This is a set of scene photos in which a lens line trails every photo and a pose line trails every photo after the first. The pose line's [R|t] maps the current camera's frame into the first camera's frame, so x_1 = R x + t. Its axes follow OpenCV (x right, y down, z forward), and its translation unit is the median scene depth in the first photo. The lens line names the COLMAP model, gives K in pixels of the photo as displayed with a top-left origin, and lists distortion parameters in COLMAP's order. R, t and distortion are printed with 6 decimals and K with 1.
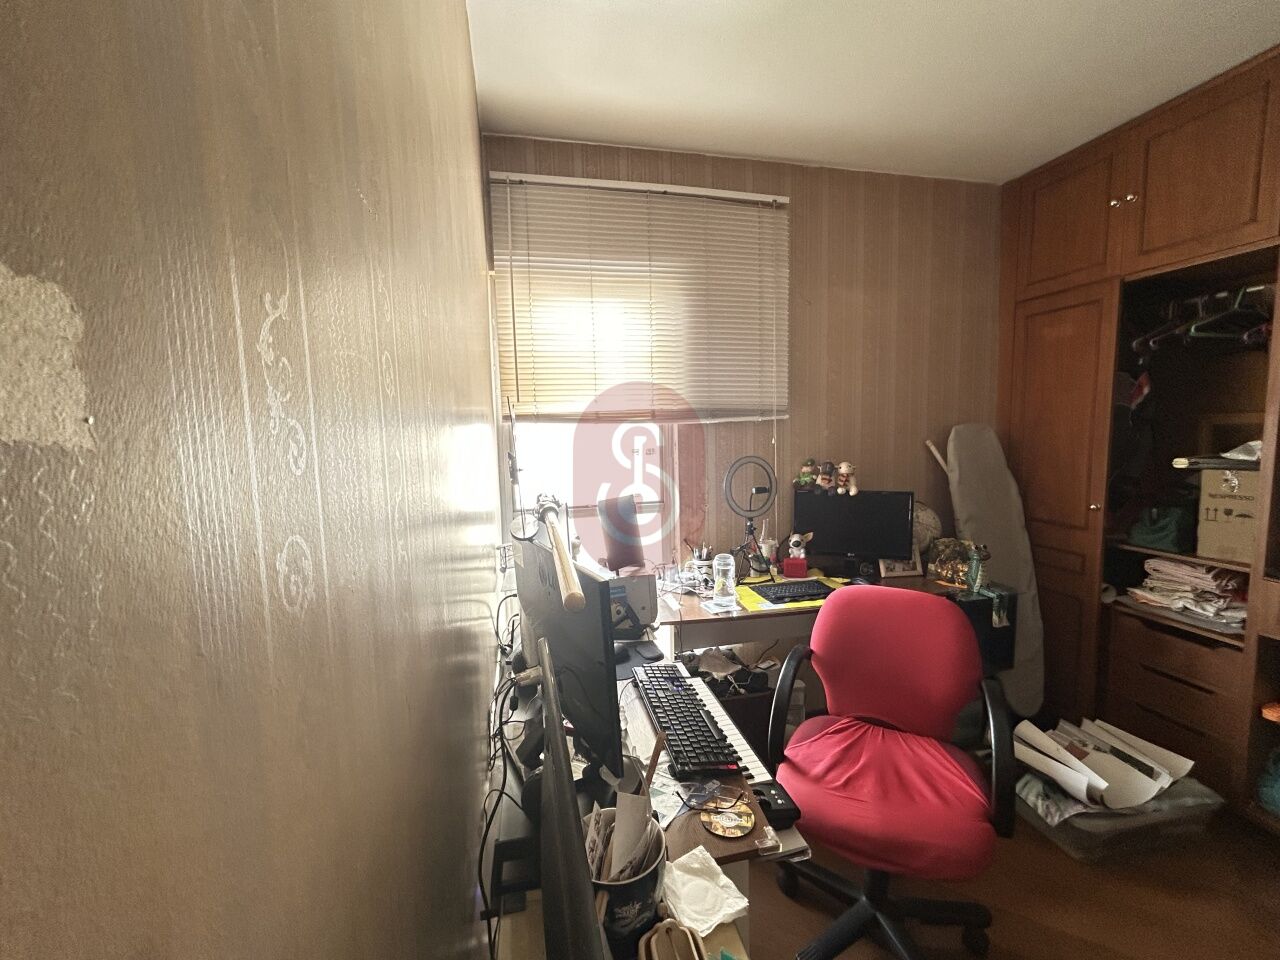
lens RADIAL K [[518.3, 0, 641.9], [0, 518.3, 481.5], [0, 0, 1]] dist [0.001008, -0.000903]
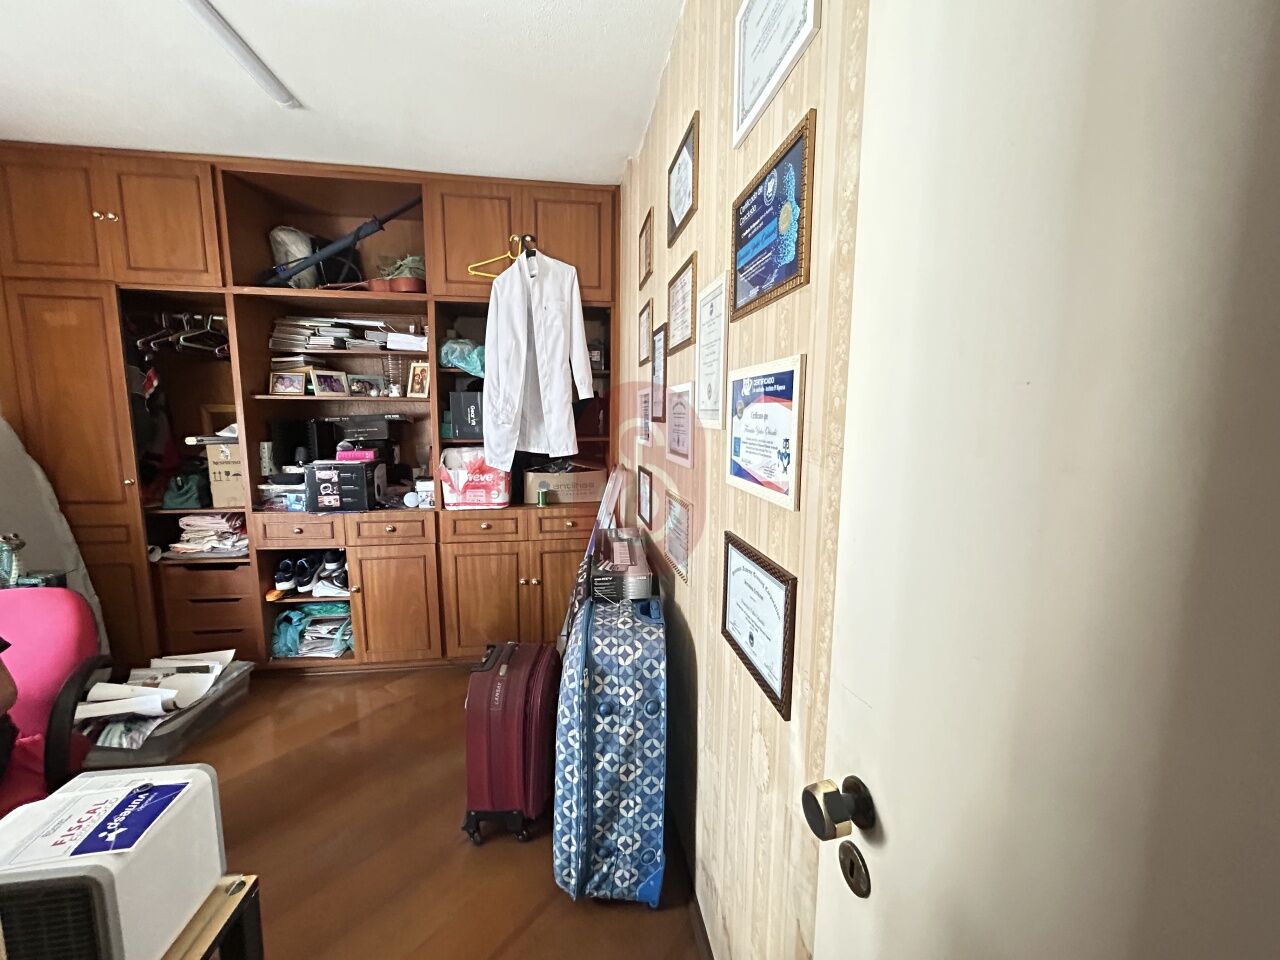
lens RADIAL K [[518.3, 0, 643.0], [0, 518.3, 477.6], [0, 0, 1]] dist [0.001008, -0.000903]
pose [[0.073968, -0.106521, 0.991555, -0.198492], [0.086096, 0.991249, 0.100066, 0.024877], [-0.993537, 0.077967, 0.082491, -0.250798]]
